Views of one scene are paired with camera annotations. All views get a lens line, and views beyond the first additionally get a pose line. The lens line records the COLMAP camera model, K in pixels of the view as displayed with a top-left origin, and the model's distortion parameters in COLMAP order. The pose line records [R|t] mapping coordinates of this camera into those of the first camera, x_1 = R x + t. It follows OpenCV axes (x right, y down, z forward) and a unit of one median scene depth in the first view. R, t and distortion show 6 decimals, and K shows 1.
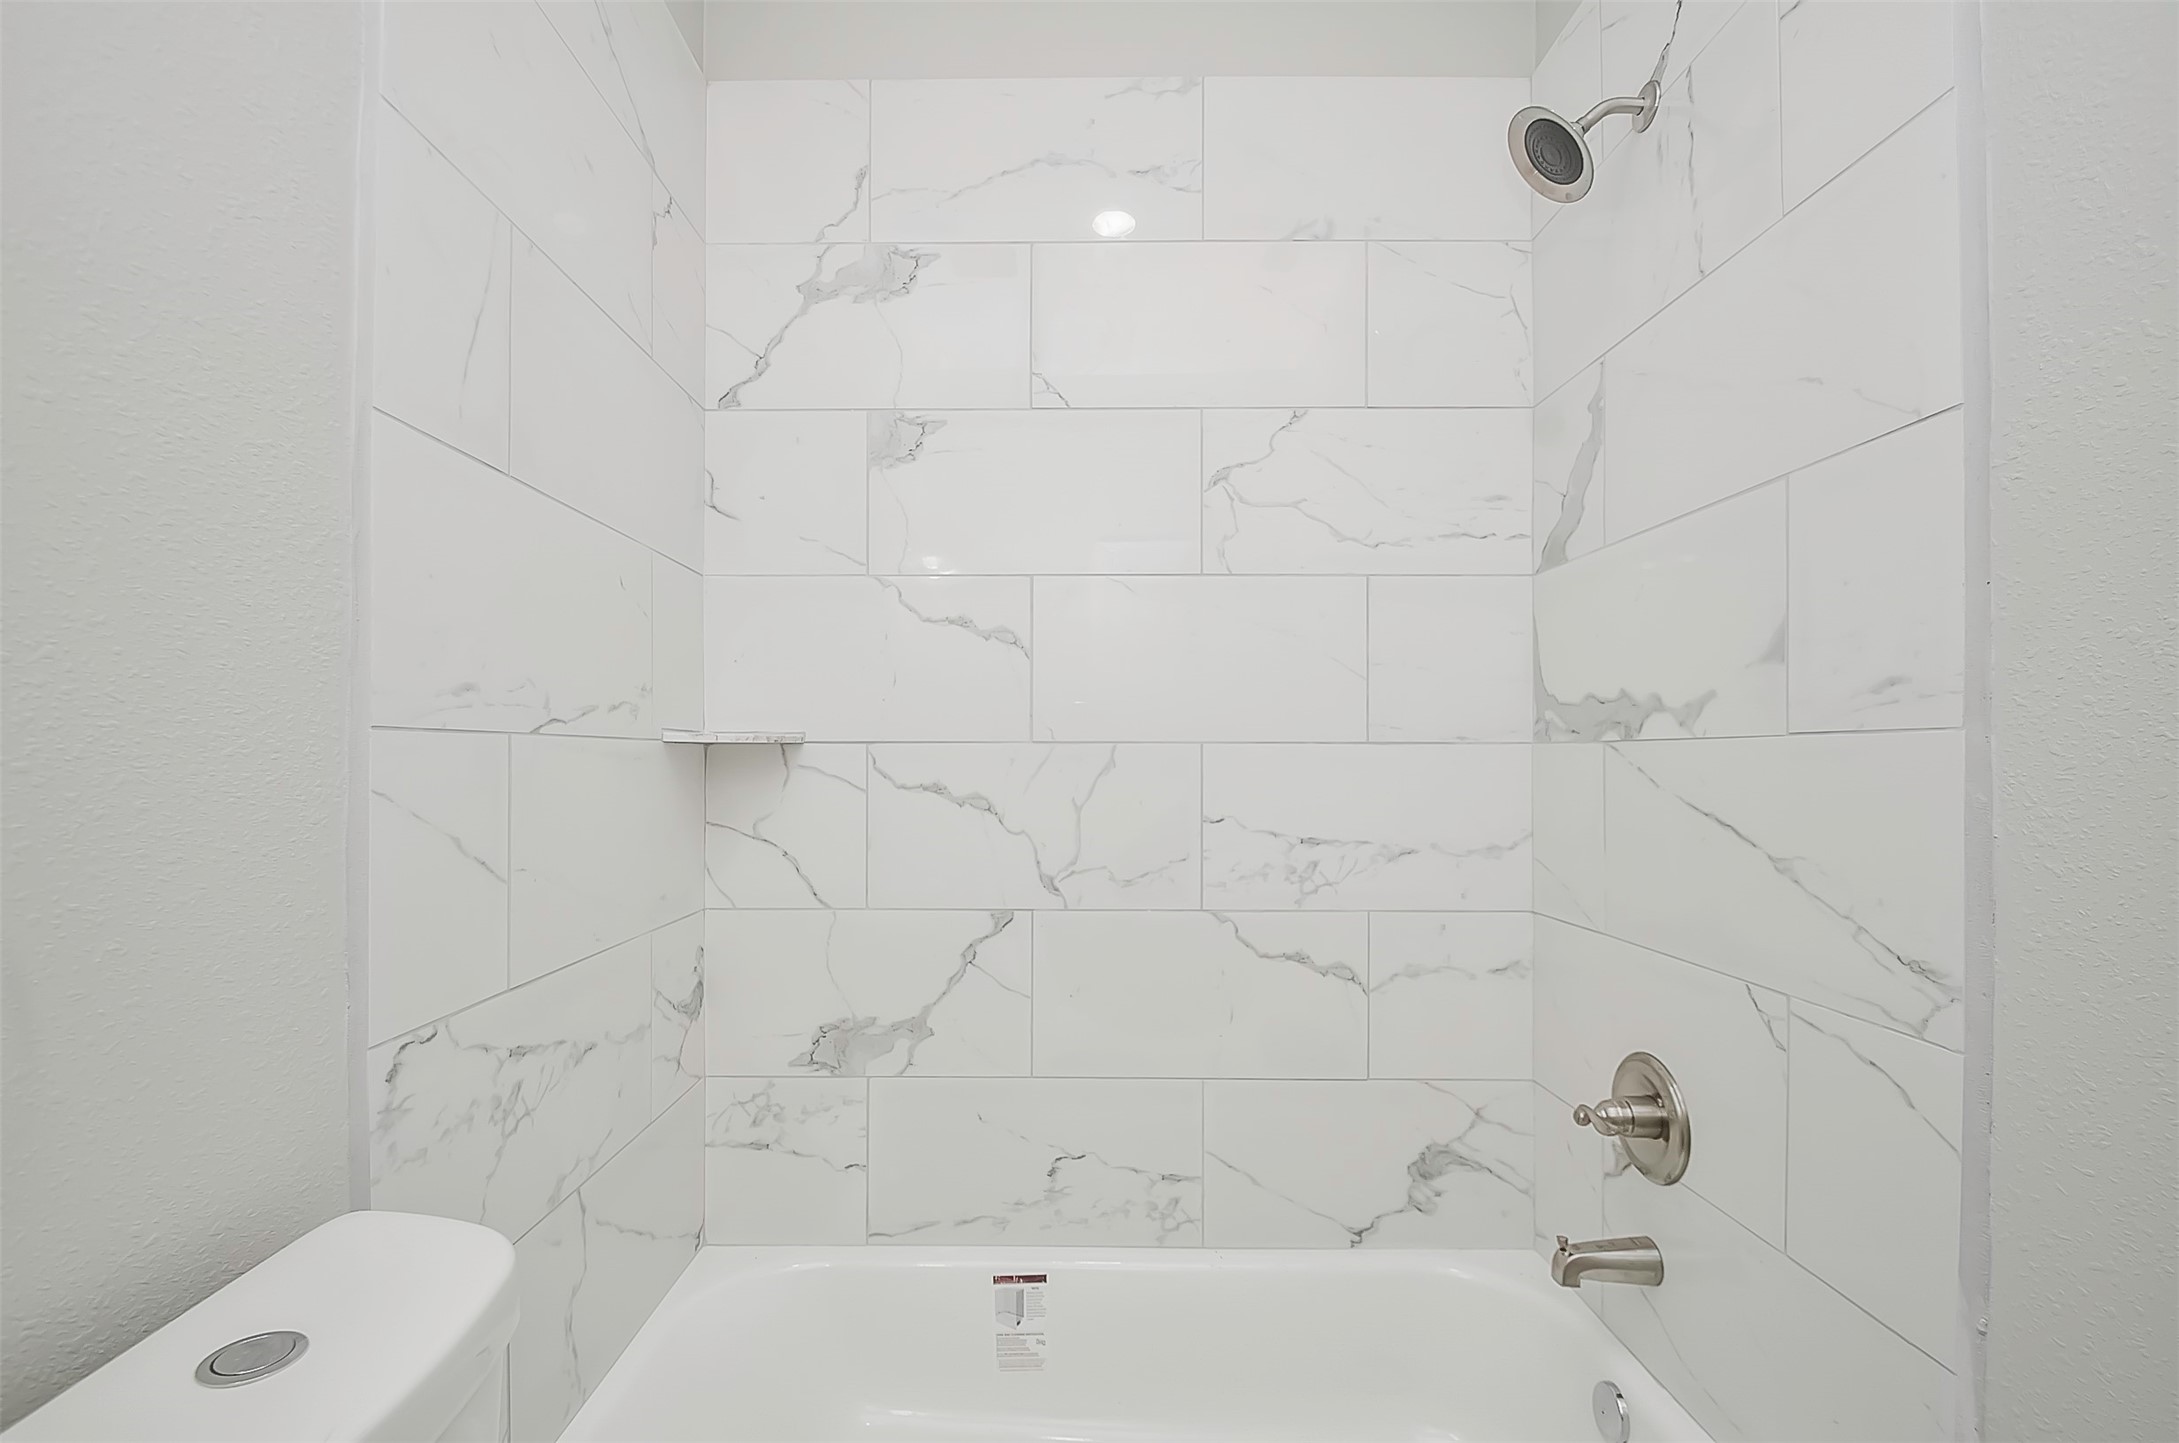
lens RADIAL K [[960.7, 0, 1080.4], [0, 960.7, 750.8], [0, 0, 1]] dist [0.004261, 0.000111]
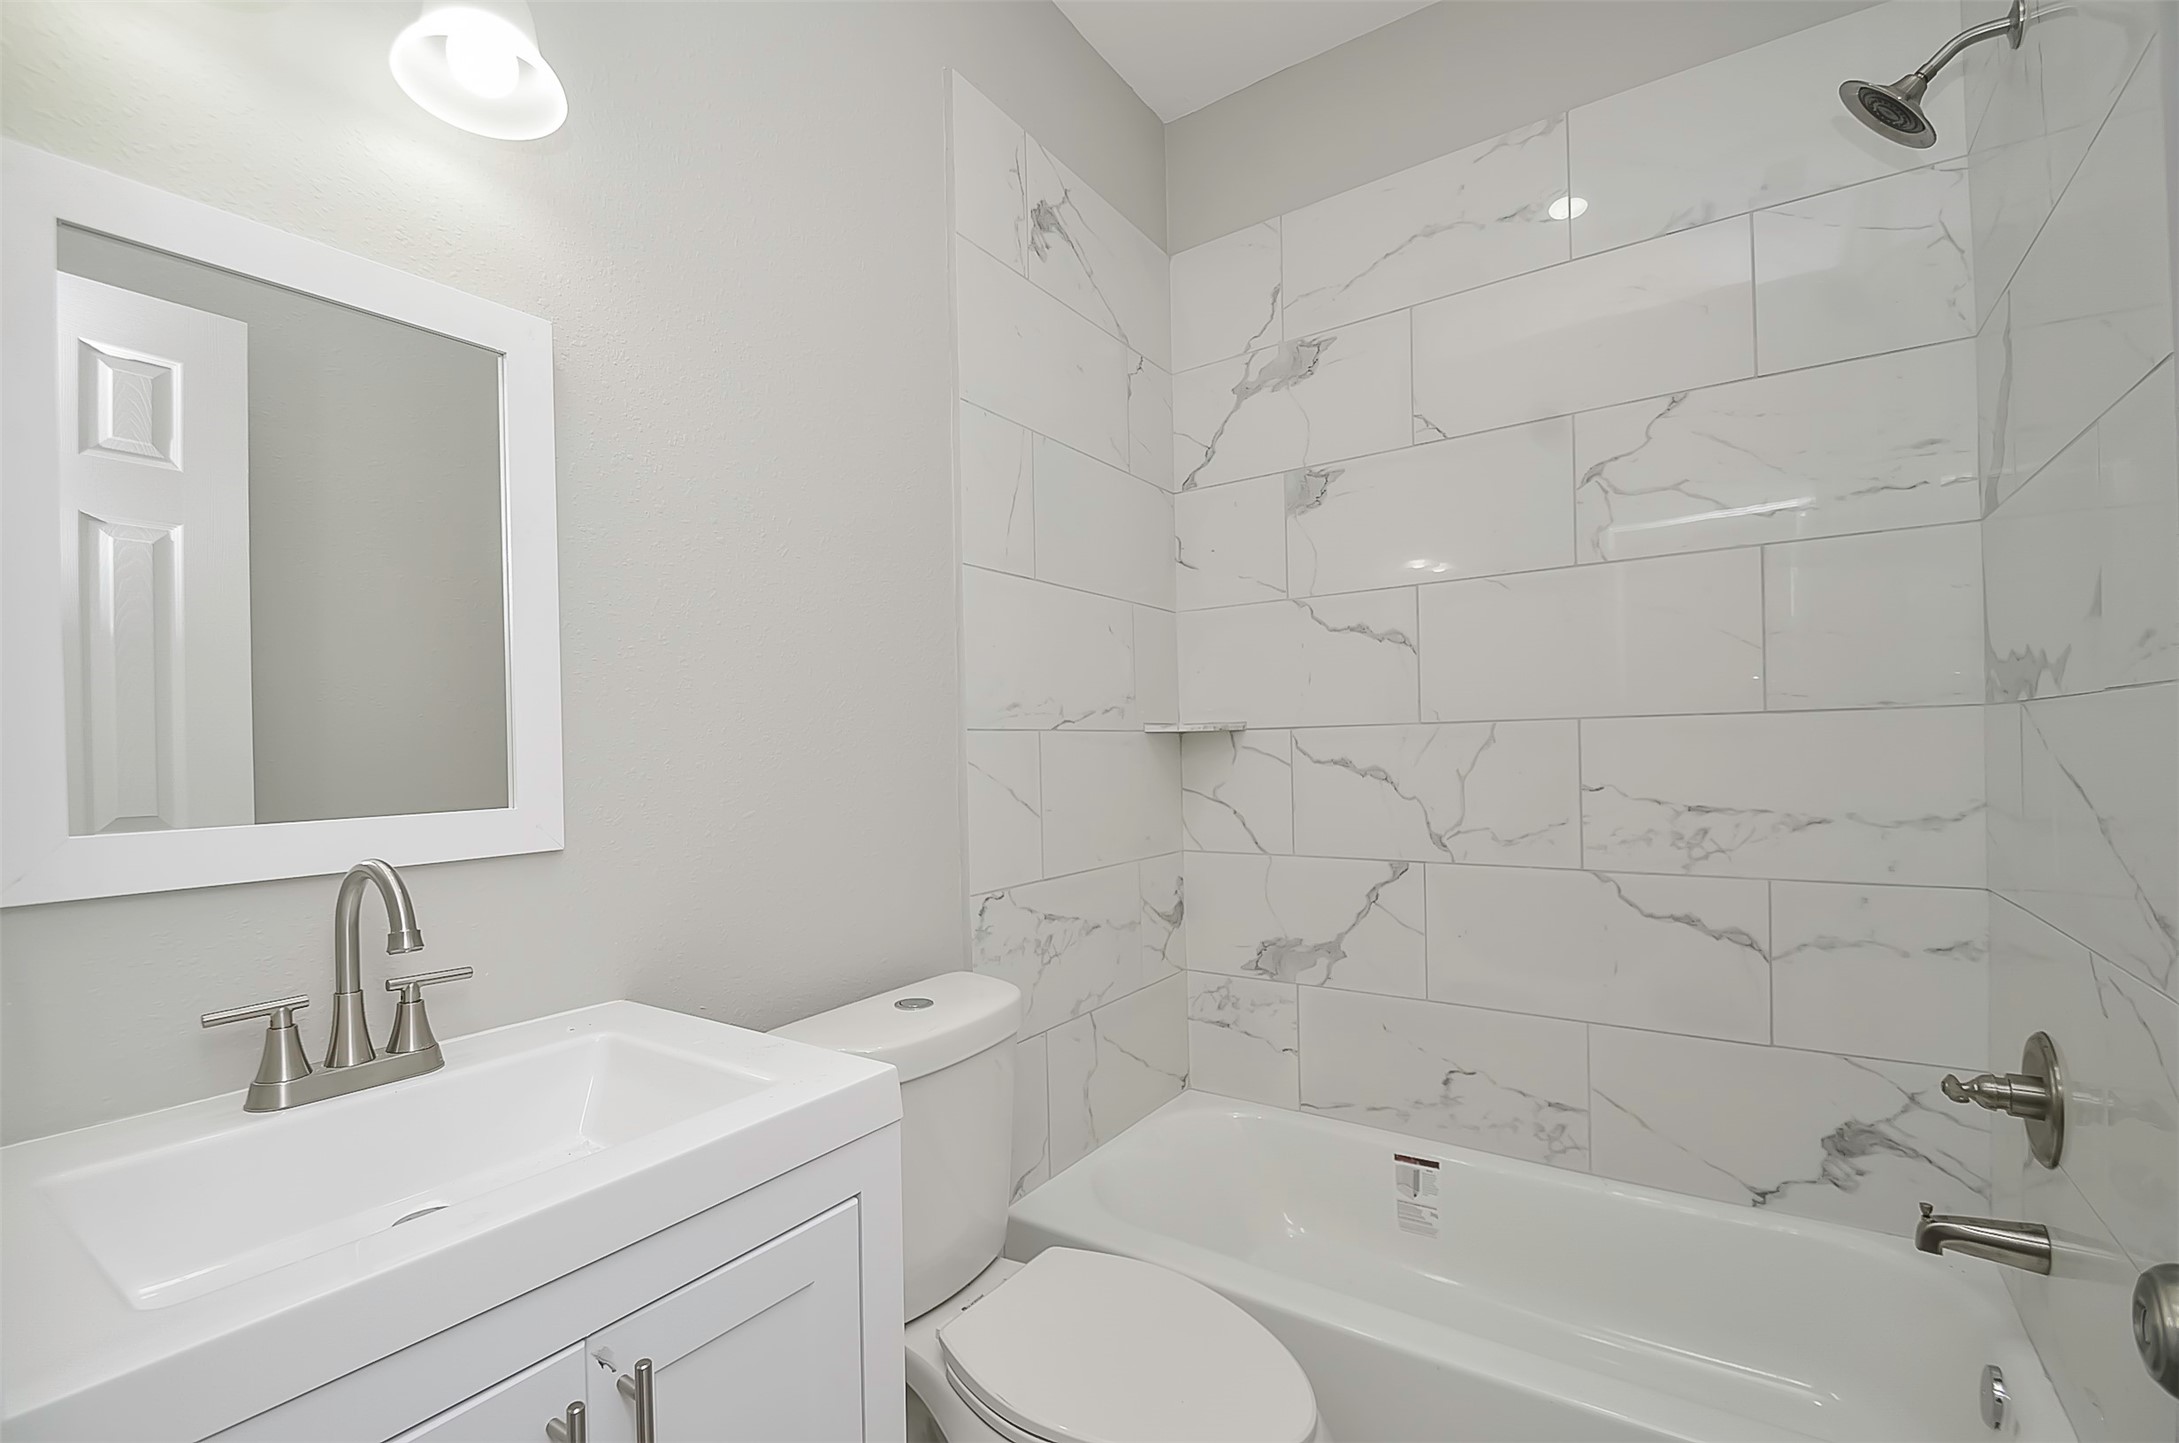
lens RADIAL K [[951.5, 0, 1062.8], [0, 951.5, 754.6], [0, 0, 1]] dist [0.008684, -0.015371]
pose [[0.817543, -0.016761, -0.575624, 0.270073], [0.027450, 0.999574, 0.009881, 0.006275], [0.575213, -0.023879, 0.817655, -0.235342]]
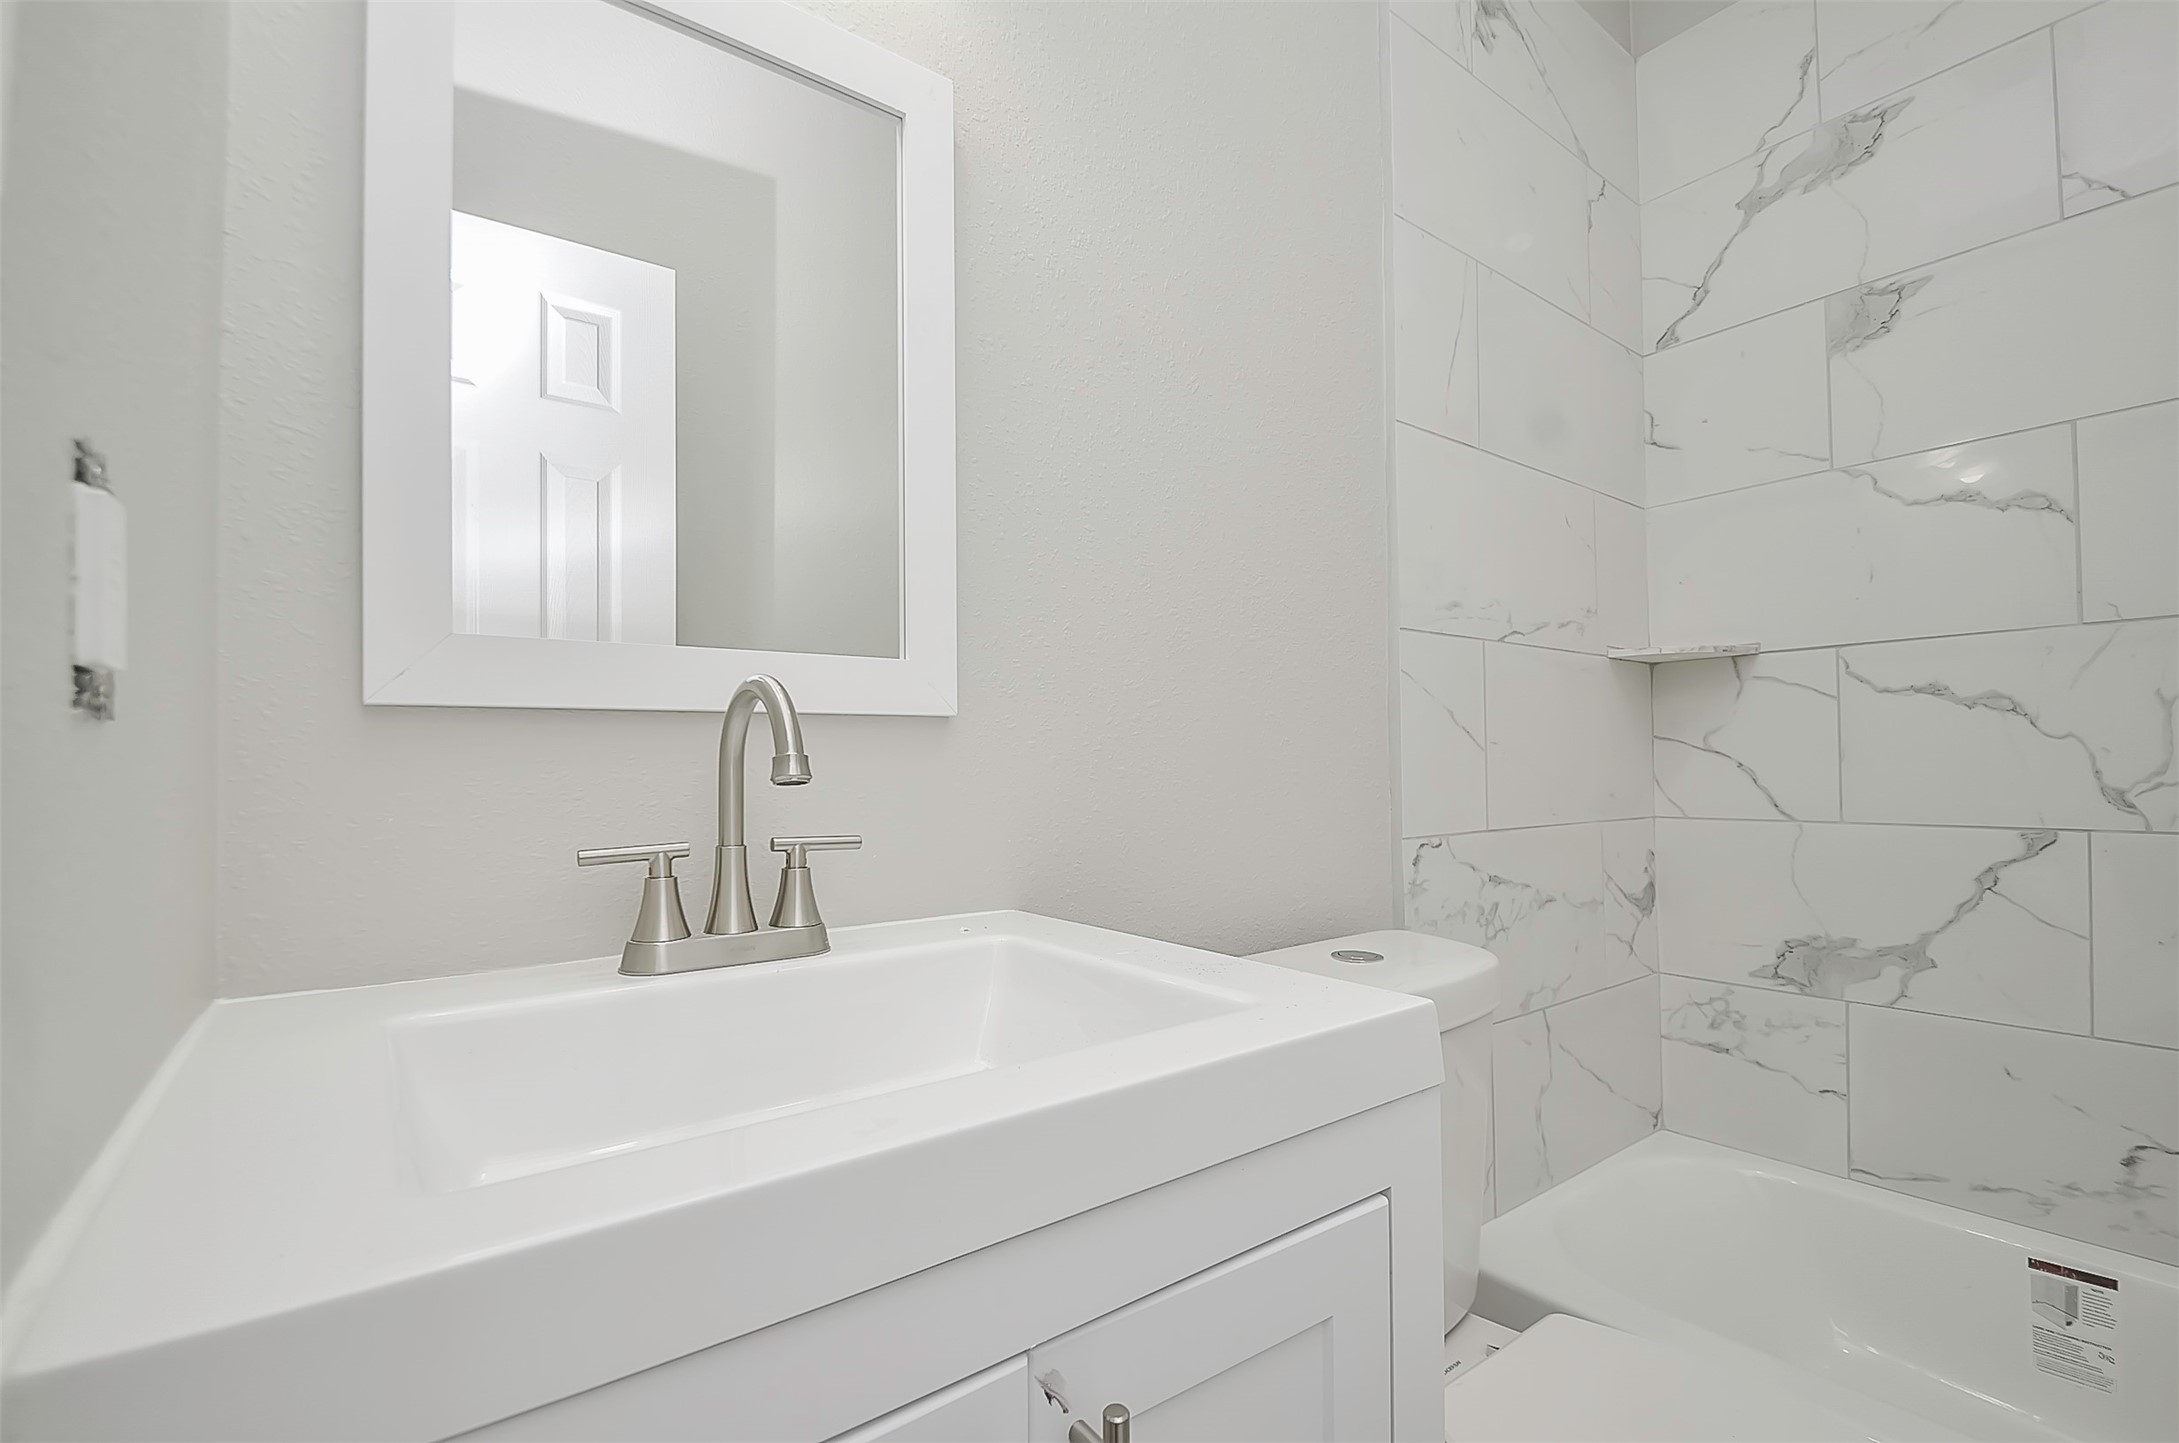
lens RADIAL K [[961.5, 0, 1057.6], [0, 961.5, 748.3], [0, 0, 1]] dist [0.004110, -0.010401]
pose [[0.585275, -0.021794, -0.810542, 0.093089], [0.016665, 0.999751, -0.014847, 0.093655], [0.810664, -0.004818, 0.585492, -0.174378]]
